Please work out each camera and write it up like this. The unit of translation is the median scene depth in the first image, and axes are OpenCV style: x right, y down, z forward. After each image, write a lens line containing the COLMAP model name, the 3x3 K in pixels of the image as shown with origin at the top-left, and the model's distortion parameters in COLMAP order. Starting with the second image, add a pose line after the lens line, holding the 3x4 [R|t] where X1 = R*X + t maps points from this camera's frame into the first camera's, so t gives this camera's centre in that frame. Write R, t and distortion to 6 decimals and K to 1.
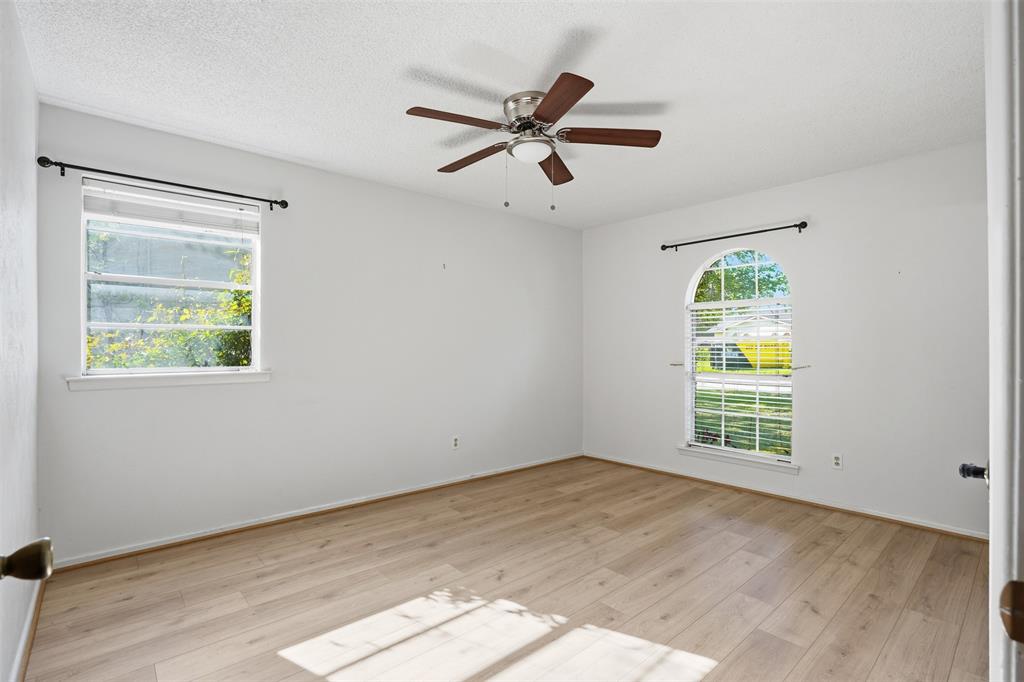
lens RADIAL K [[477.4, 0, 512.0], [0, 477.4, 341.0], [0, 0, 1]] dist [-0.058038, 0.023051]
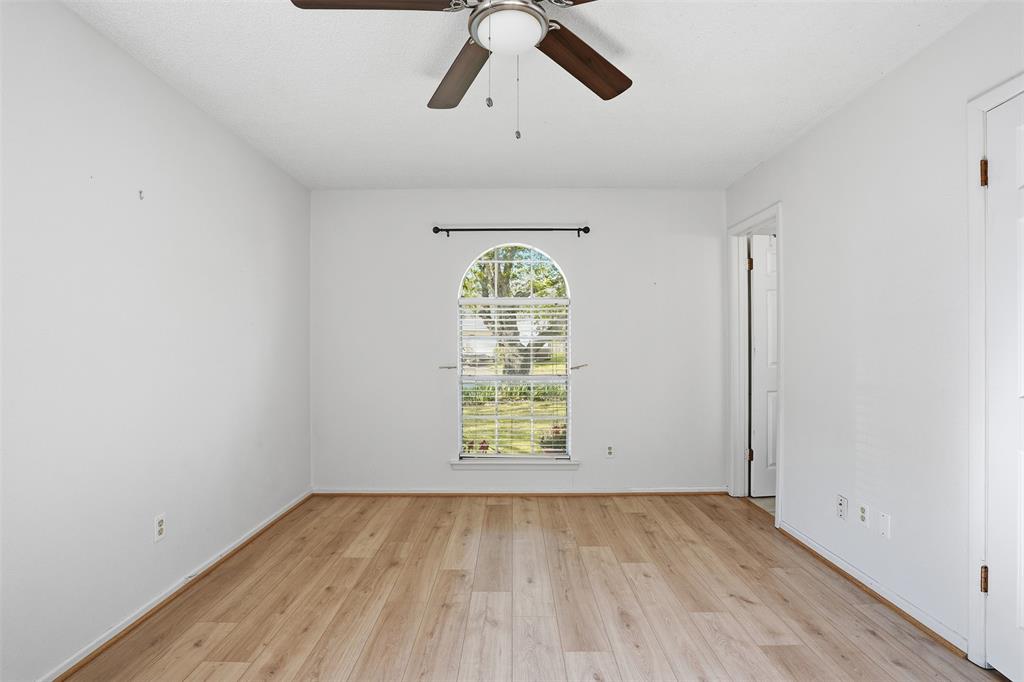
lens RADIAL K [[477.4, 0, 512.0], [0, 477.4, 341.0], [0, 0, 1]] dist [-0.058038, 0.023051]
pose [[0.666310, 0.005544, 0.745654, -0.289398], [-0.005663, 0.999981, -0.002374, 0.003849], [-0.745653, -0.002641, 0.666329, 0.426161]]
